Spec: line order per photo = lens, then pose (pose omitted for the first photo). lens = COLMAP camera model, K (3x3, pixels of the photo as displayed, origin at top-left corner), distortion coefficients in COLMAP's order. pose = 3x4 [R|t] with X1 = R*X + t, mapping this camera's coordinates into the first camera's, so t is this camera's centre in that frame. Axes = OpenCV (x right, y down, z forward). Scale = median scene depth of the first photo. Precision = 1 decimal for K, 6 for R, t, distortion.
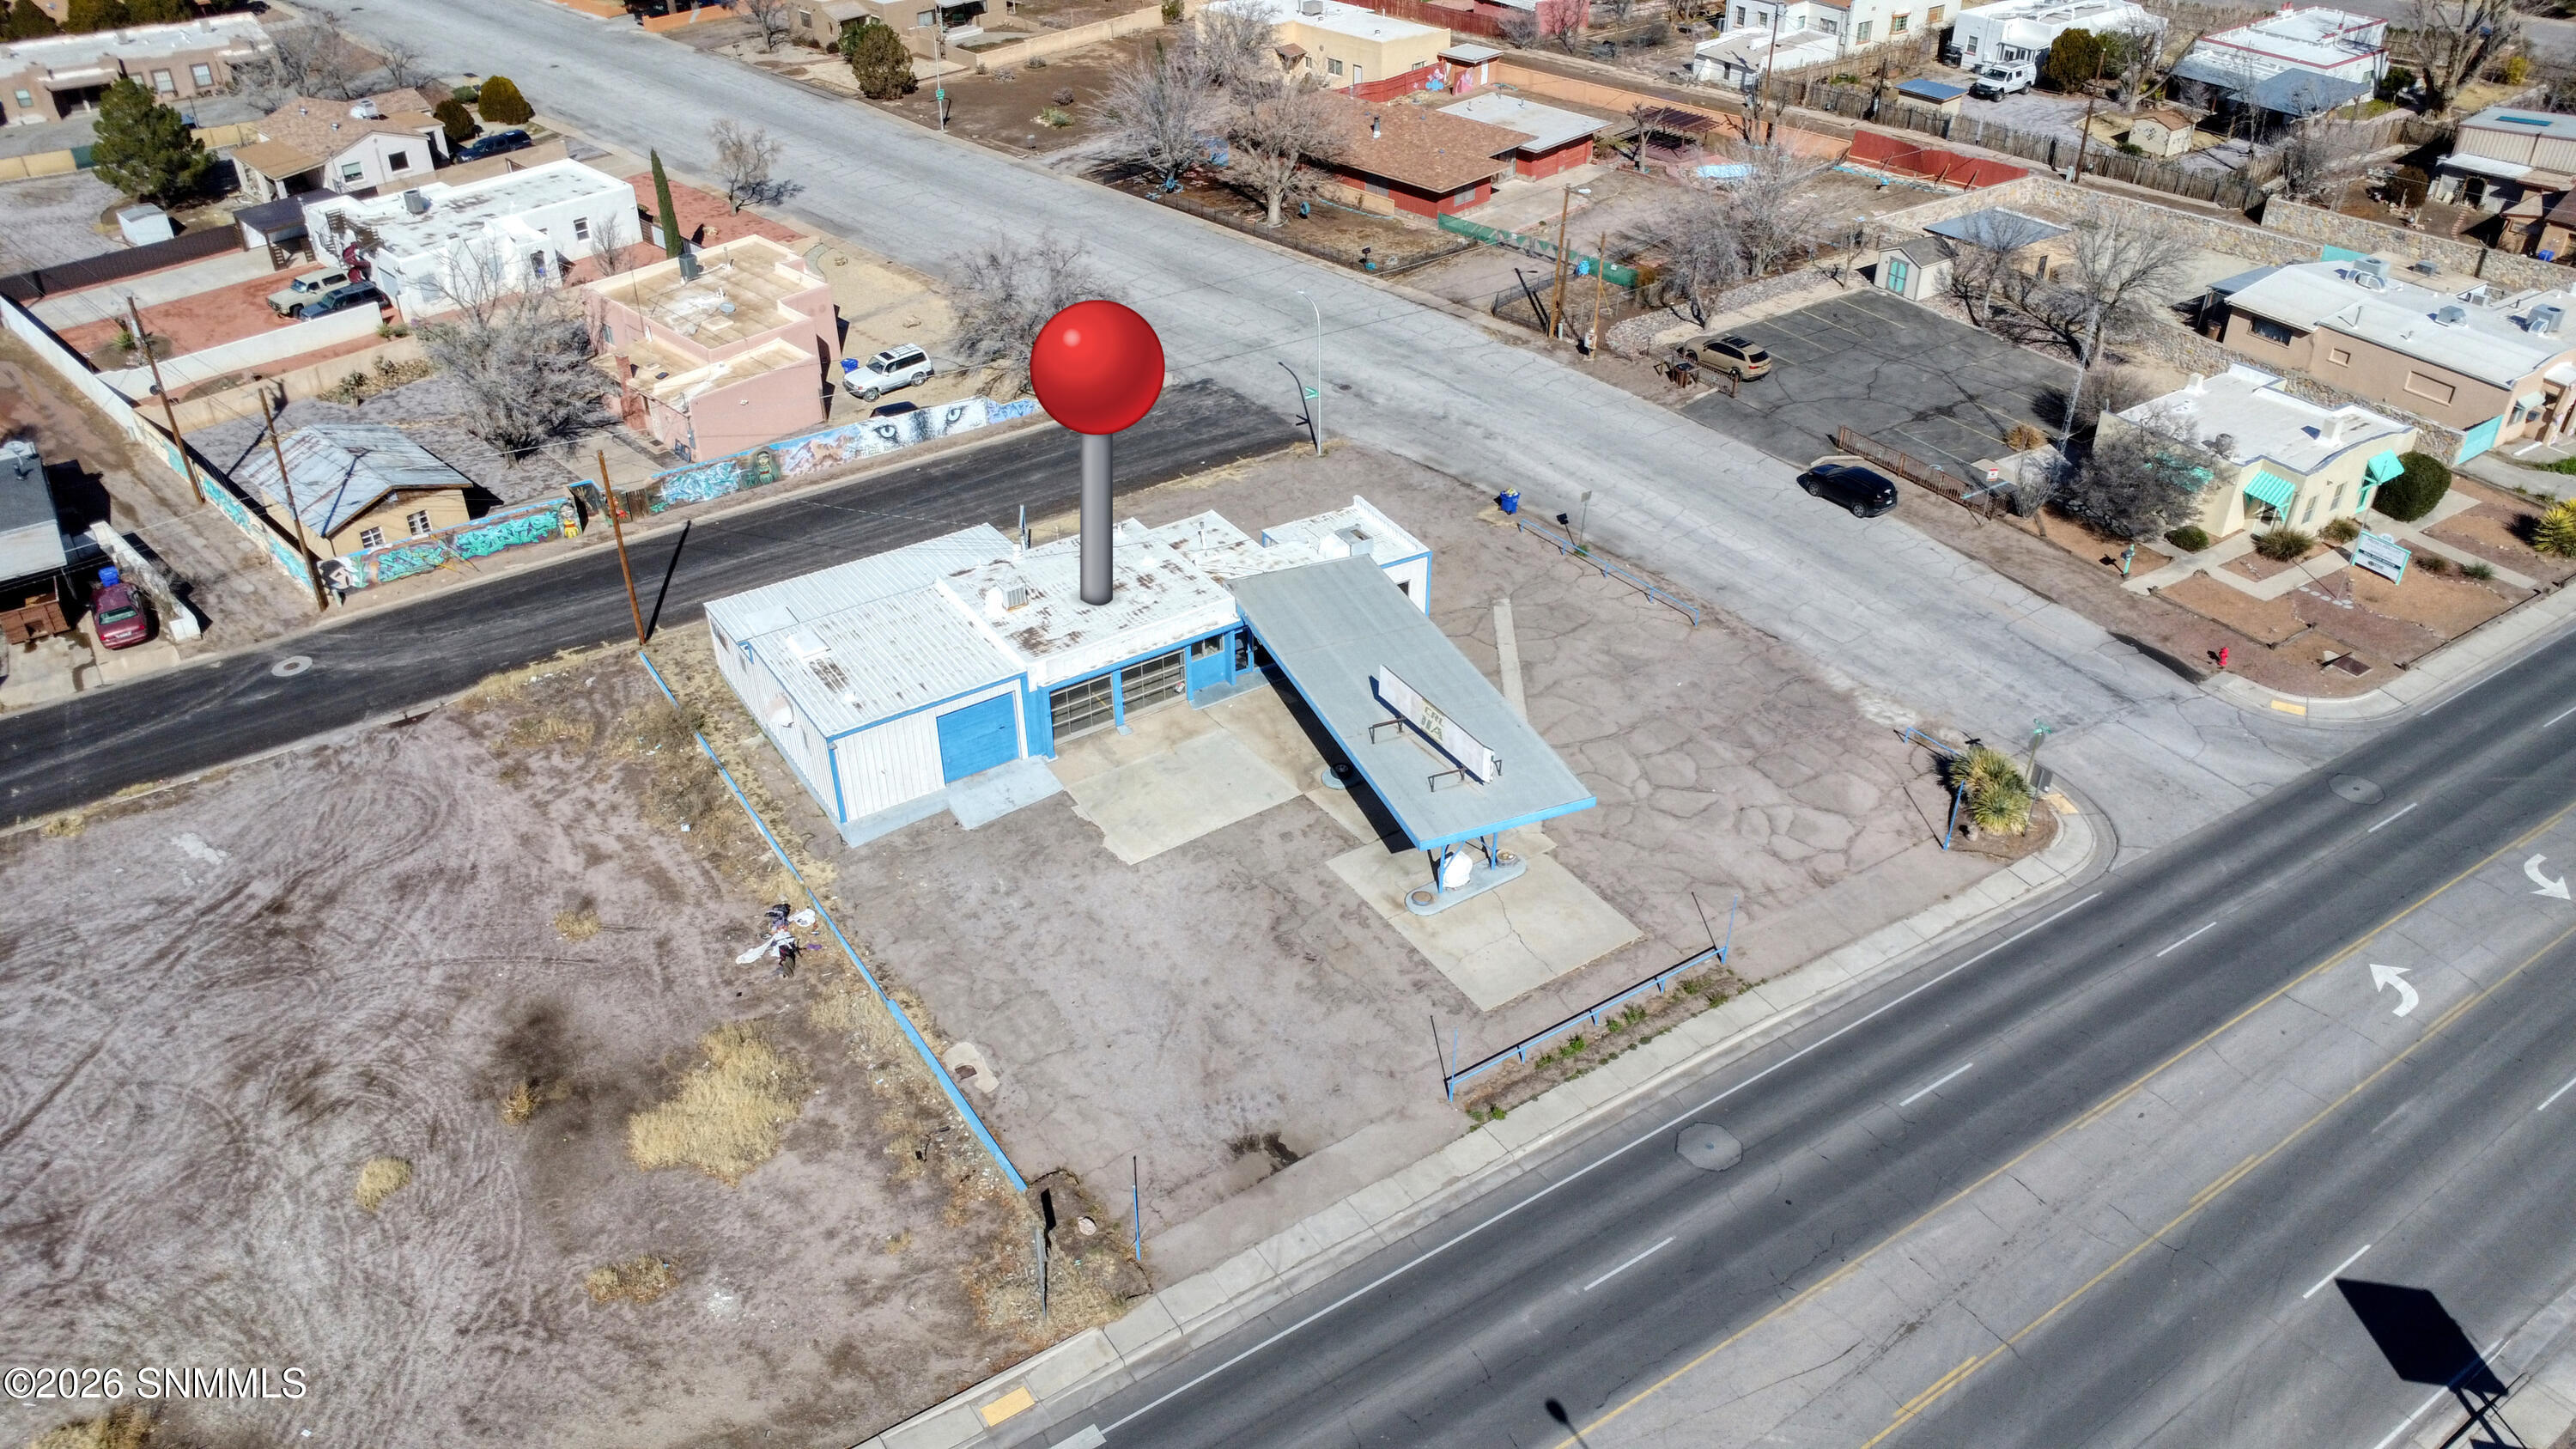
lens RADIAL K [[1880.2, 0, 1288.0], [0, 1880.2, 724.5], [0, 0, 1]] dist [-0.050984, 0.035025]
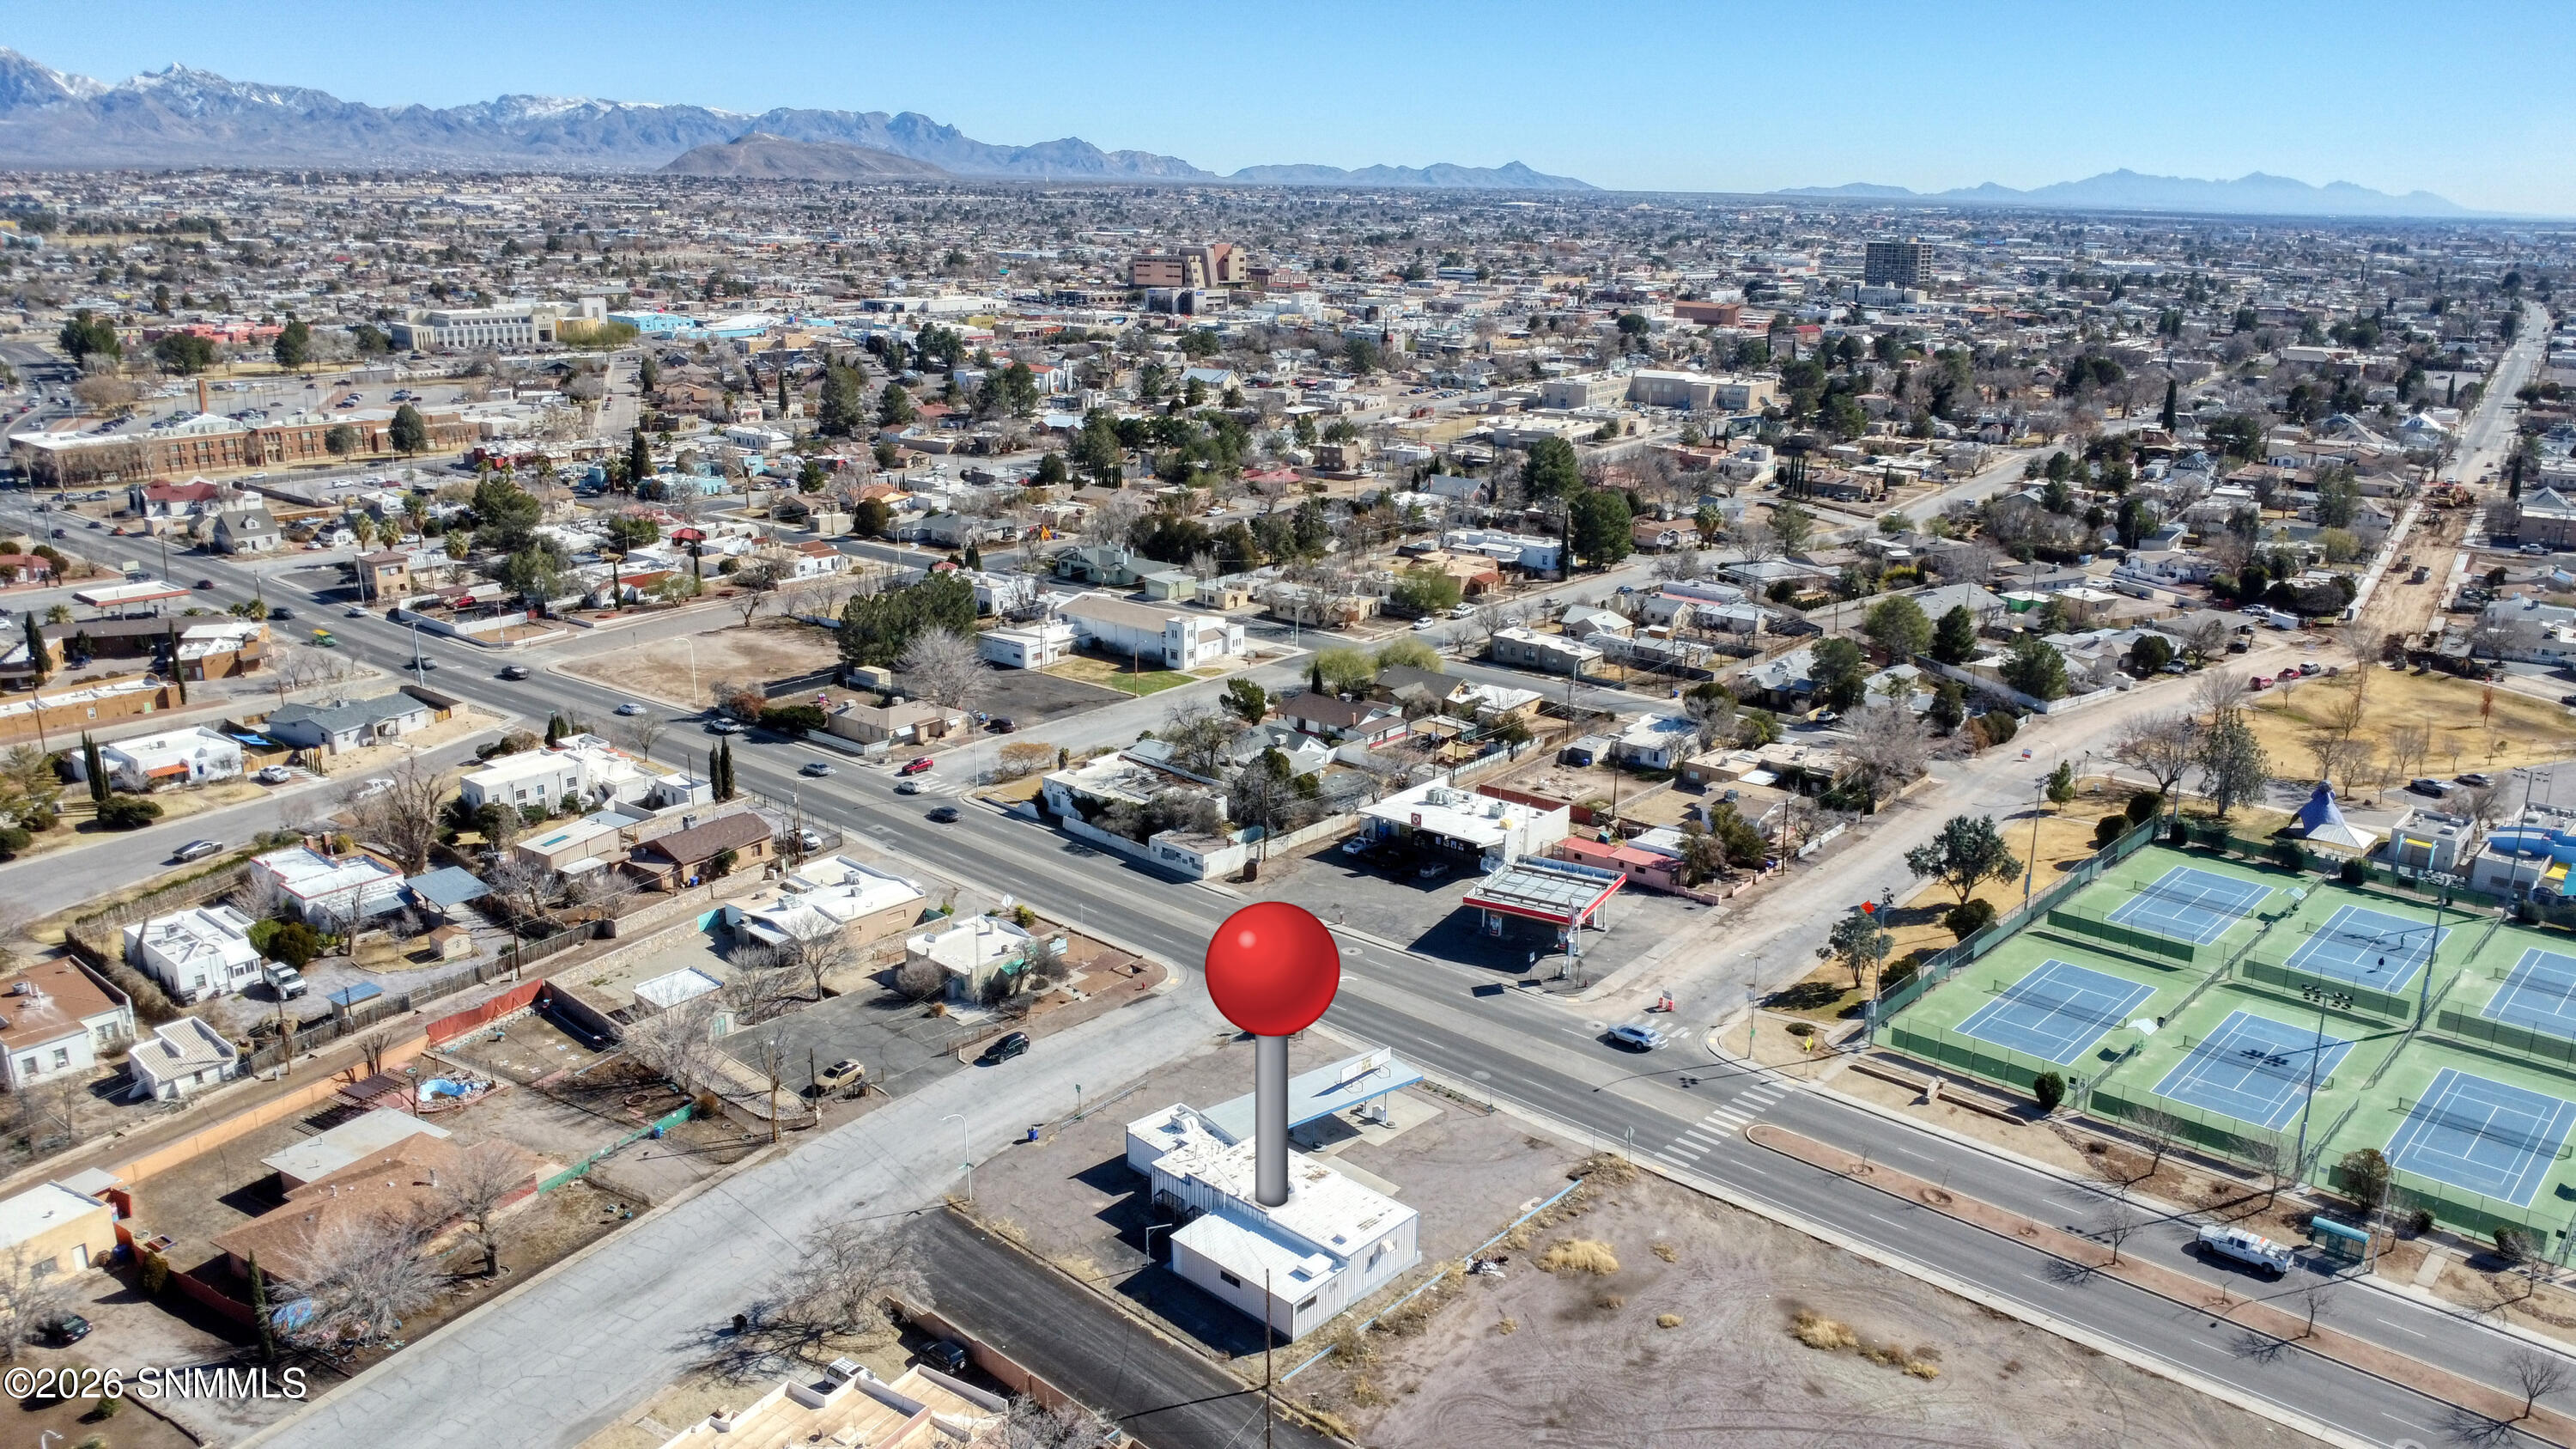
lens RADIAL K [[1873.5, 0, 1293.3], [0, 1873.5, 713.9], [0, 0, 1]] dist [-0.024941, -0.011698]
pose [[-0.236314, -0.259191, 0.936470, -2.081413], [0.536583, 0.768679, 0.348155, -1.261789], [-0.810083, 0.584768, -0.042572, 0.876644]]
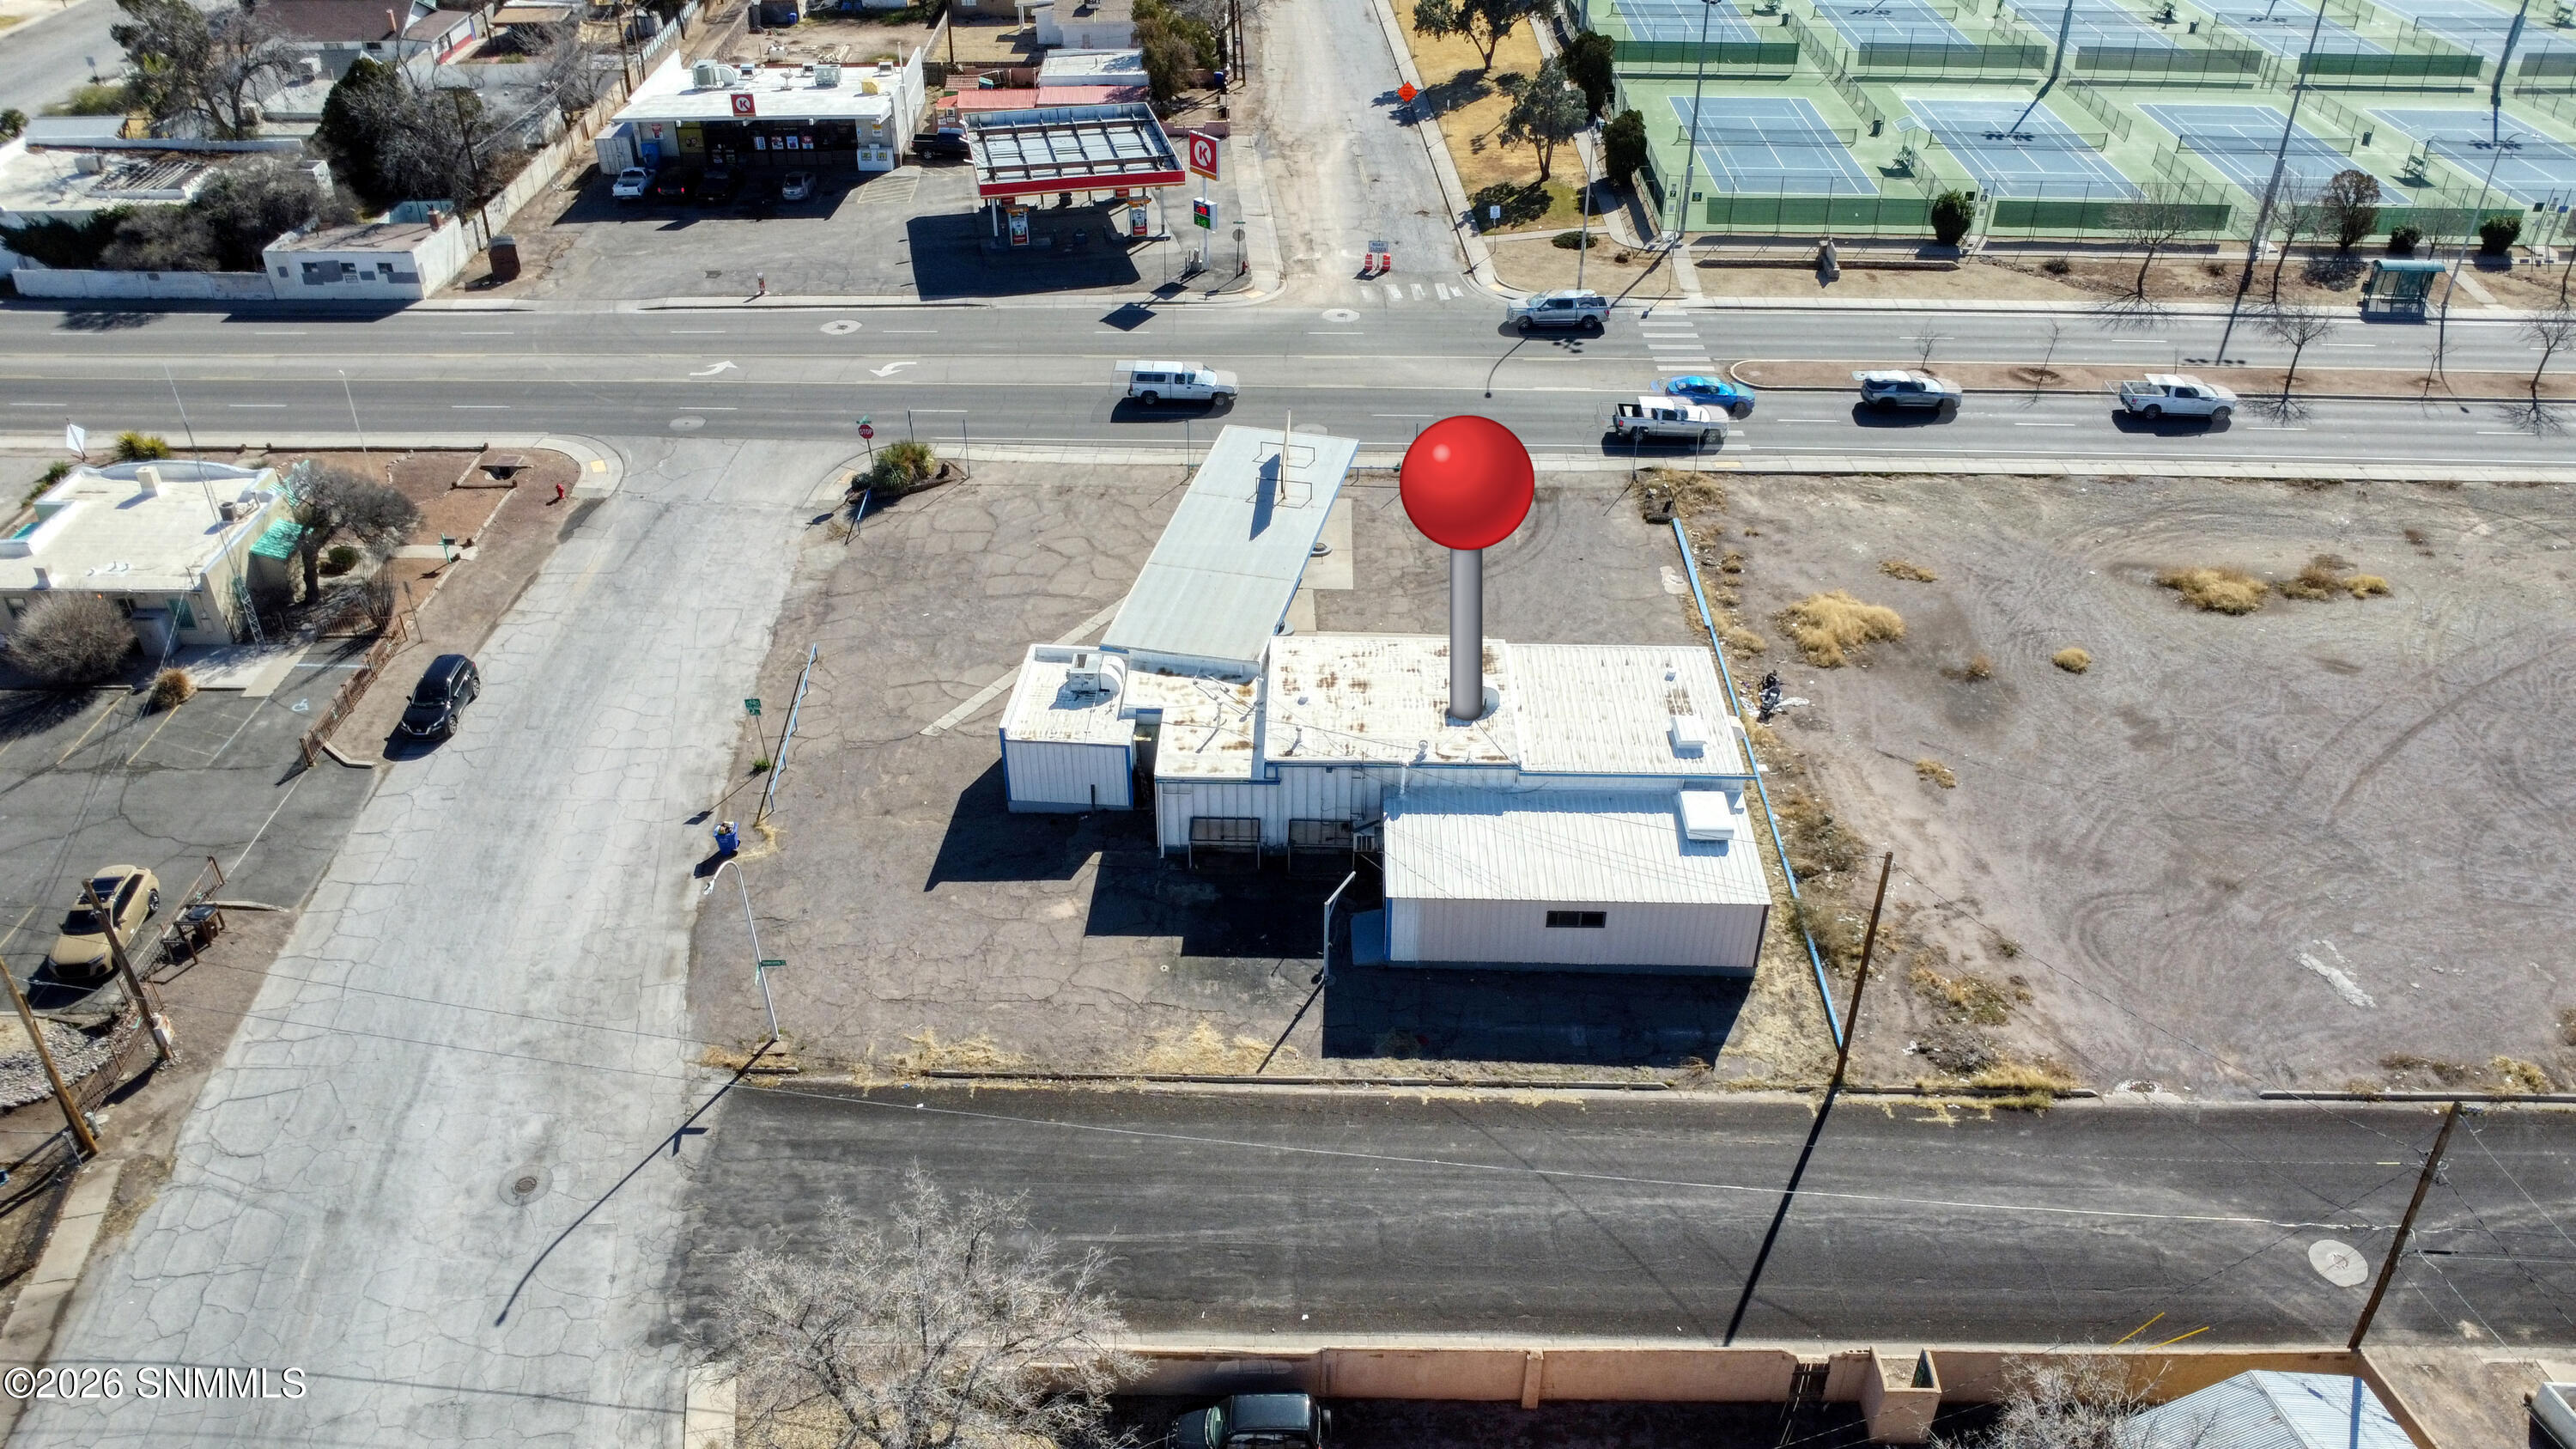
lens RADIAL K [[1873.5, 0, 1293.3], [0, 1873.5, 713.9], [0, 0, 1]] dist [-0.024941, -0.011698]
pose [[-0.824221, -0.311052, 0.473188, -0.580283], [0.317088, 0.438812, 0.840773, -0.981369], [-0.469165, 0.843025, -0.263047, 1.441620]]
